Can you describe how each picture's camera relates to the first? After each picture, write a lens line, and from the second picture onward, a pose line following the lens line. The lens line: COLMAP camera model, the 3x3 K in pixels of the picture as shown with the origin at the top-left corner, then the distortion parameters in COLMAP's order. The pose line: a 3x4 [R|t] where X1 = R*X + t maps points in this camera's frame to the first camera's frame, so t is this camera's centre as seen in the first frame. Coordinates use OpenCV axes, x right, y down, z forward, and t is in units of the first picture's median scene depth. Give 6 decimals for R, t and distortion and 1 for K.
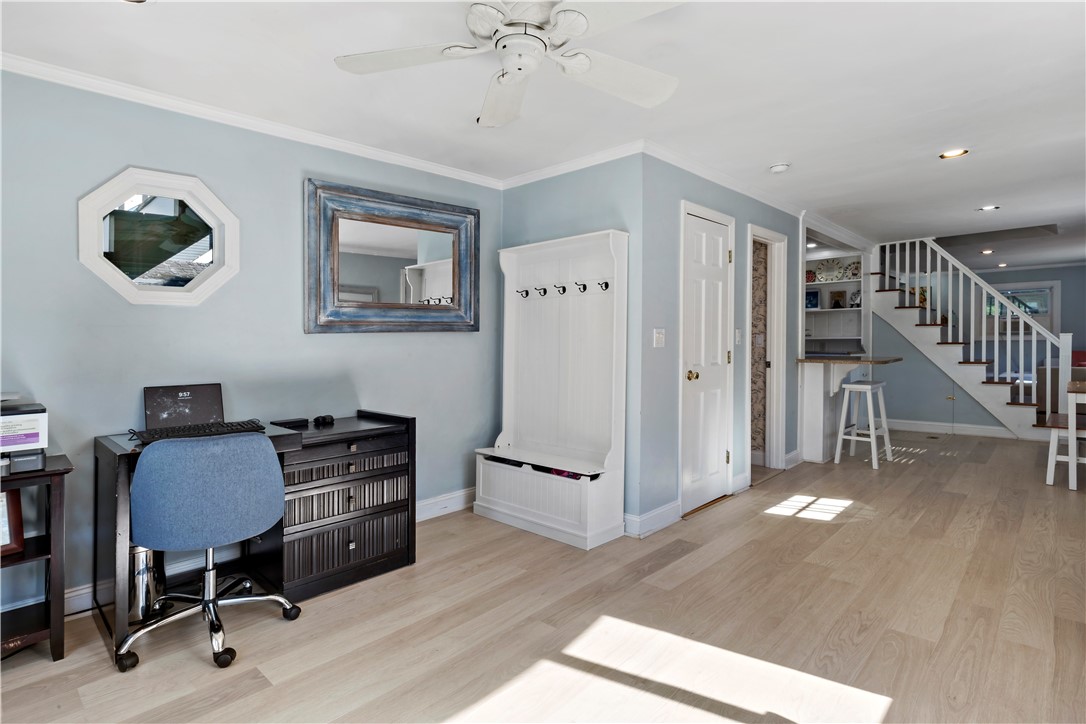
lens RADIAL K [[523.9, 0, 553.3], [0, 523.9, 329.5], [0, 0, 1]] dist [-0.004359, -0.000101]
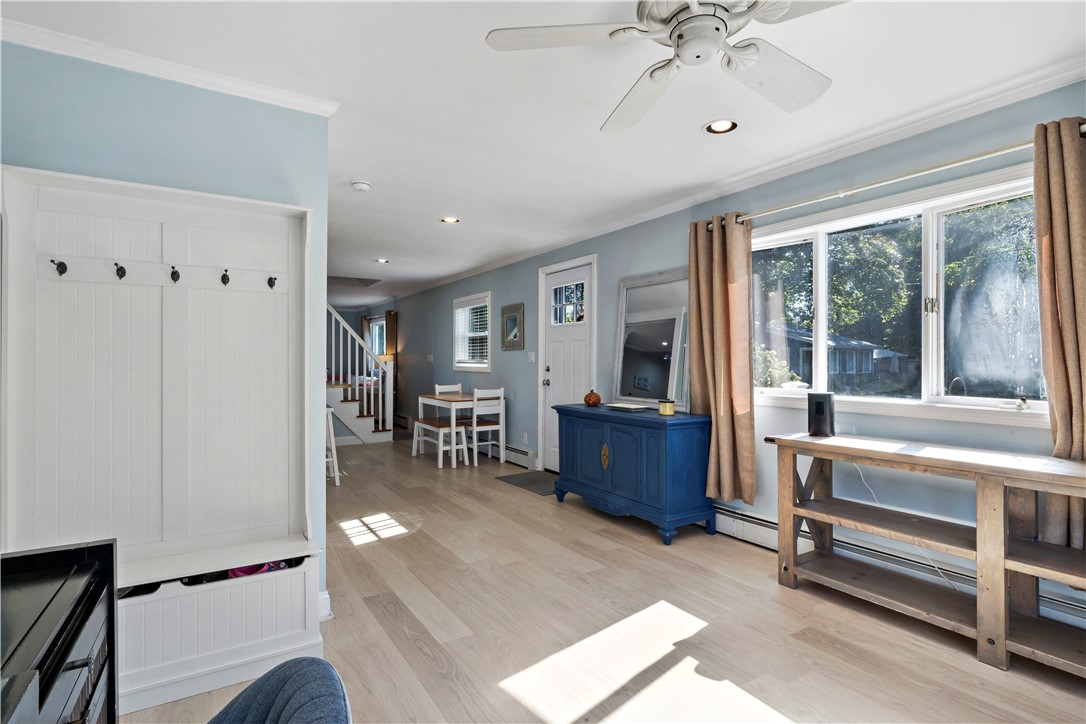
lens RADIAL K [[523.9, 0, 548.5], [0, 523.9, 356.4], [0, 0, 1]] dist [-0.004359, -0.000101]
pose [[0.291908, 0.021515, 0.956204, -0.277385], [-0.020194, 0.999663, -0.016328, 0.011270], [-0.956233, -0.014543, 0.292244, 0.271387]]
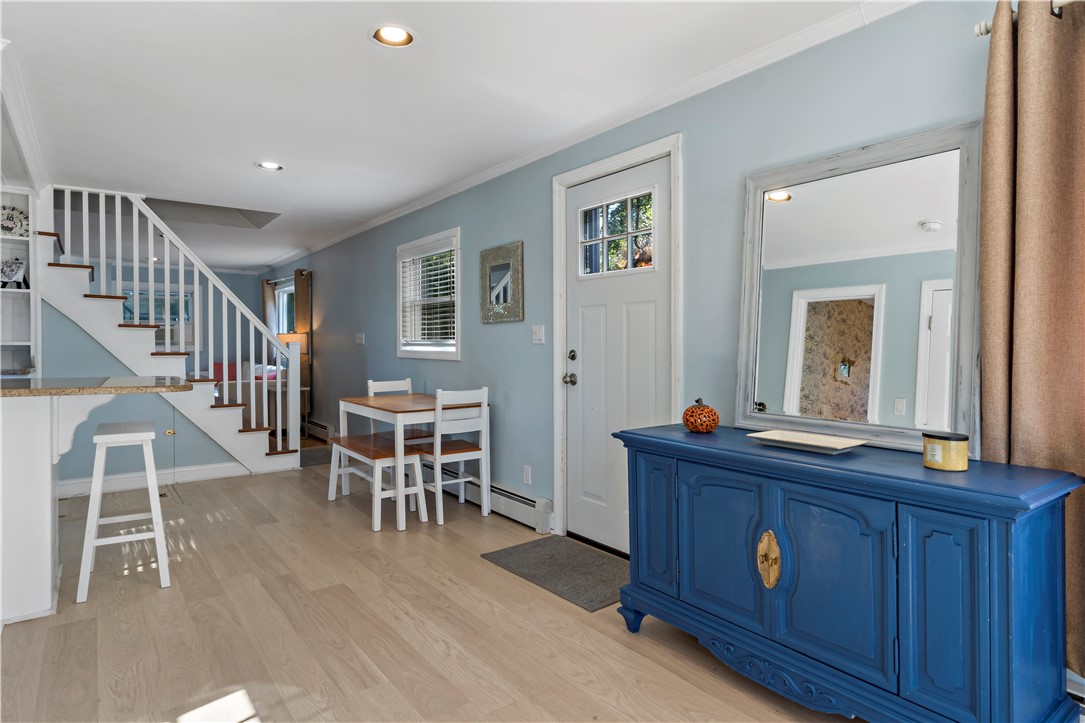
lens RADIAL K [[627.5, 0, 576.7], [0, 627.5, 362.6], [0, 0, 1]] dist [0.001319, 0.000704]
pose [[0.191847, -0.012837, 0.981341, 0.066276], [-0.023333, 0.999572, 0.017637, 0.015841], [-0.981147, -0.026281, 0.191466, 0.455616]]
